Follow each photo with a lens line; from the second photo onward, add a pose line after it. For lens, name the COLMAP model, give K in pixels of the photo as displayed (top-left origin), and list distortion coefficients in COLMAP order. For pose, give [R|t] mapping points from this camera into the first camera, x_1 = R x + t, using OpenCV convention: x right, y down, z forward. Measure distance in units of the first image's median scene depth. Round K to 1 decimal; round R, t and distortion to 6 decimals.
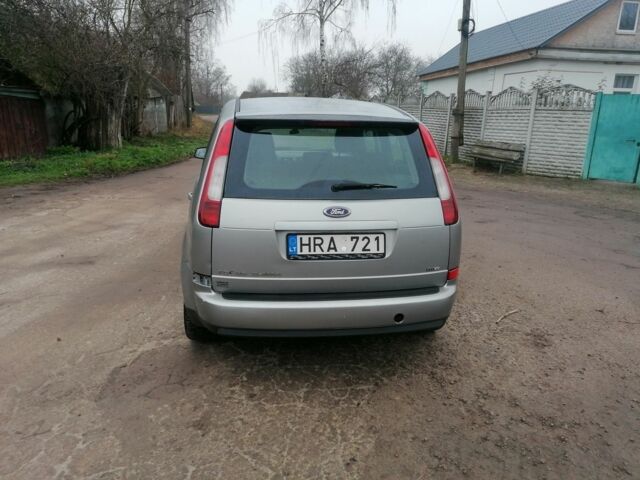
lens RADIAL K [[482.6, 0, 319.0], [0, 482.6, 240.5], [0, 0, 1]] dist [0.061149, -0.073094]
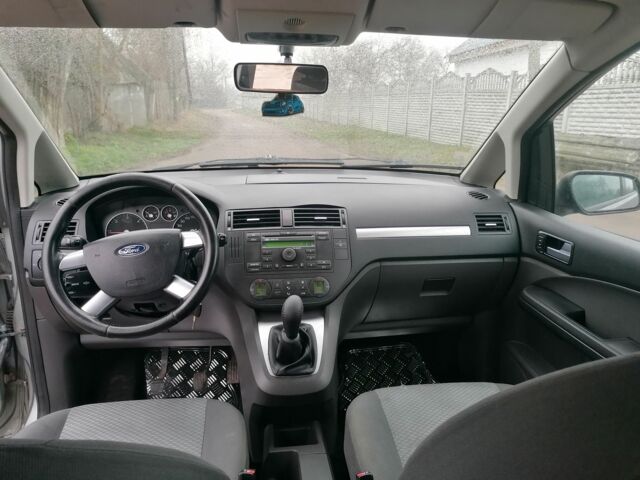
lens RADIAL K [[482.6, 0, 322.5], [0, 482.6, 242.4], [0, 0, 1]] dist [0.061149, -0.073094]
pose [[0.999915, -0.006731, -0.011162, -0.015040], [0.006903, 0.999858, 0.015398, -0.068379], [0.011057, -0.015474, 0.999819, 0.319805]]
